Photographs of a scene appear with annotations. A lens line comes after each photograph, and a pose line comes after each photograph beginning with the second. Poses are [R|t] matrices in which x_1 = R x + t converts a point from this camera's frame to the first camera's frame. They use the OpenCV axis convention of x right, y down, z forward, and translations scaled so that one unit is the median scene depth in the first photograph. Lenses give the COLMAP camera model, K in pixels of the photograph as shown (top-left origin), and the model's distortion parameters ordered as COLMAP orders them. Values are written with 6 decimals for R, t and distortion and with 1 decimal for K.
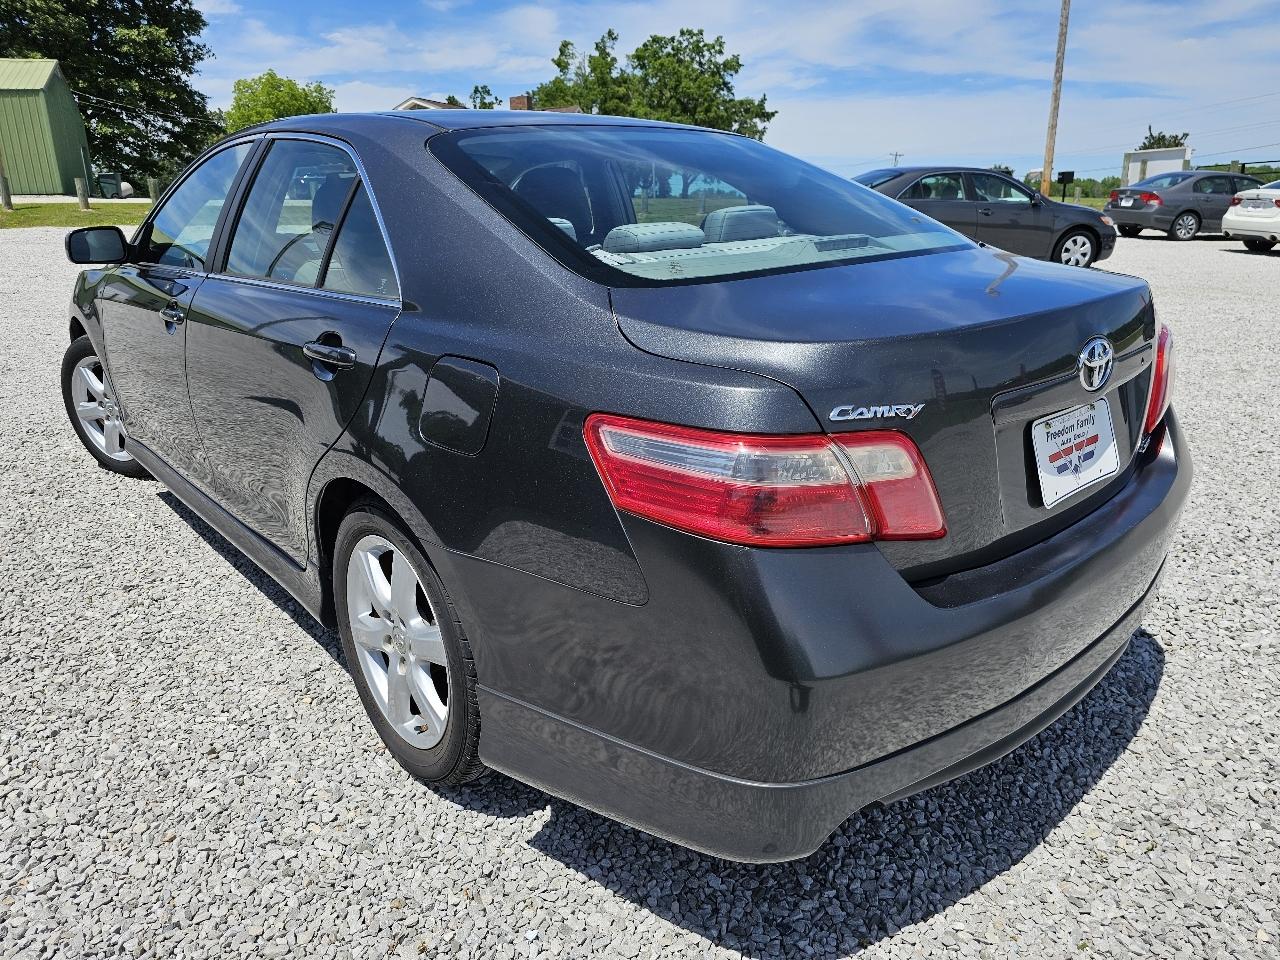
lens RADIAL K [[883.2, 0, 631.3], [0, 883.2, 470.0], [0, 0, 1]] dist [0.034675, -0.032090]
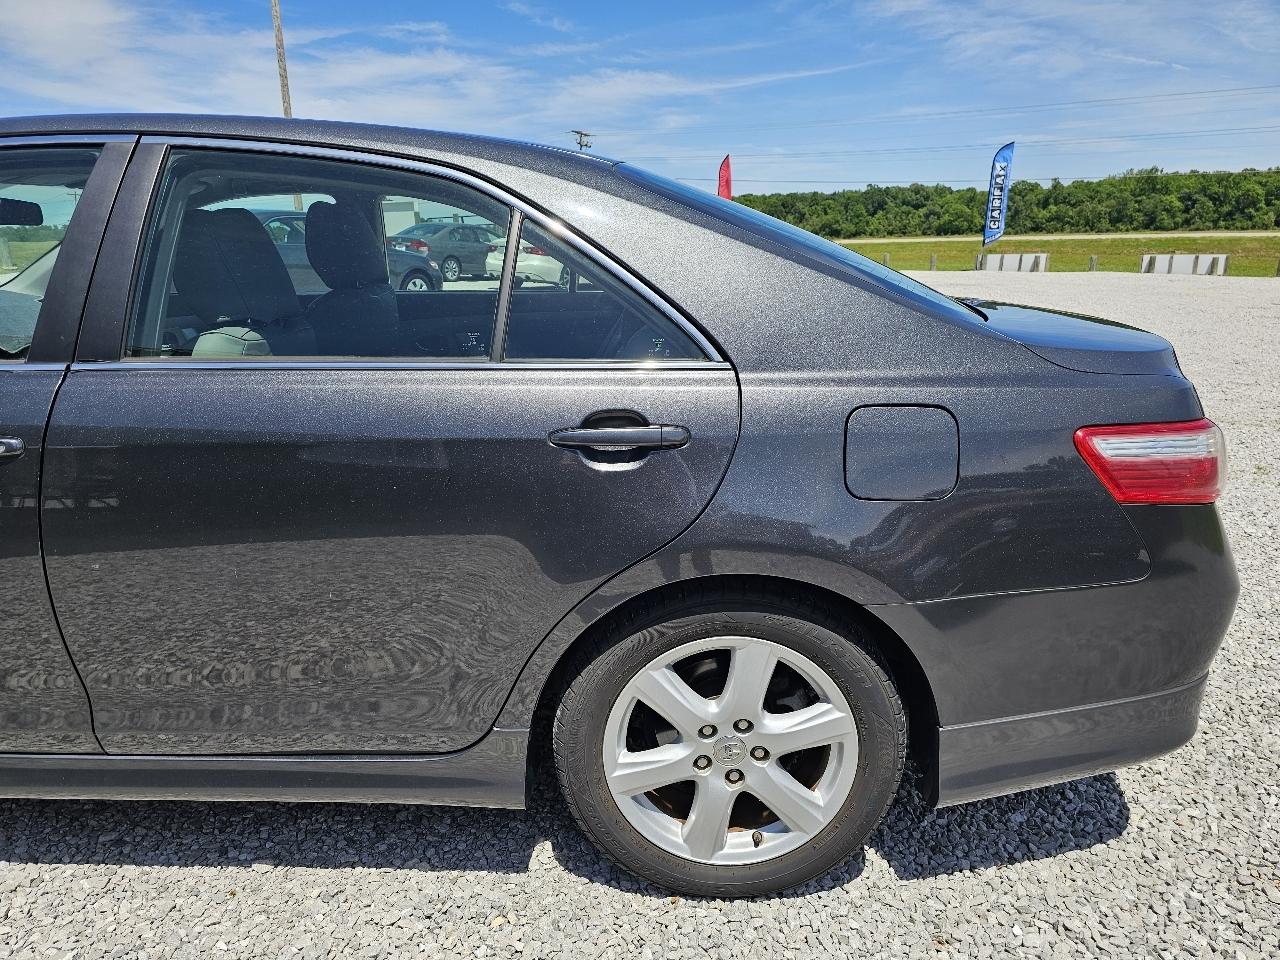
lens RADIAL K [[883.2, 0, 647.9], [0, 883.2, 505.4], [0, 0, 1]] dist [0.034675, -0.032090]
pose [[0.659864, -0.208288, 0.721939, -0.147874], [0.214862, 0.972996, 0.084334, -0.022390], [-0.720010, 0.099468, 0.686799, 0.072681]]
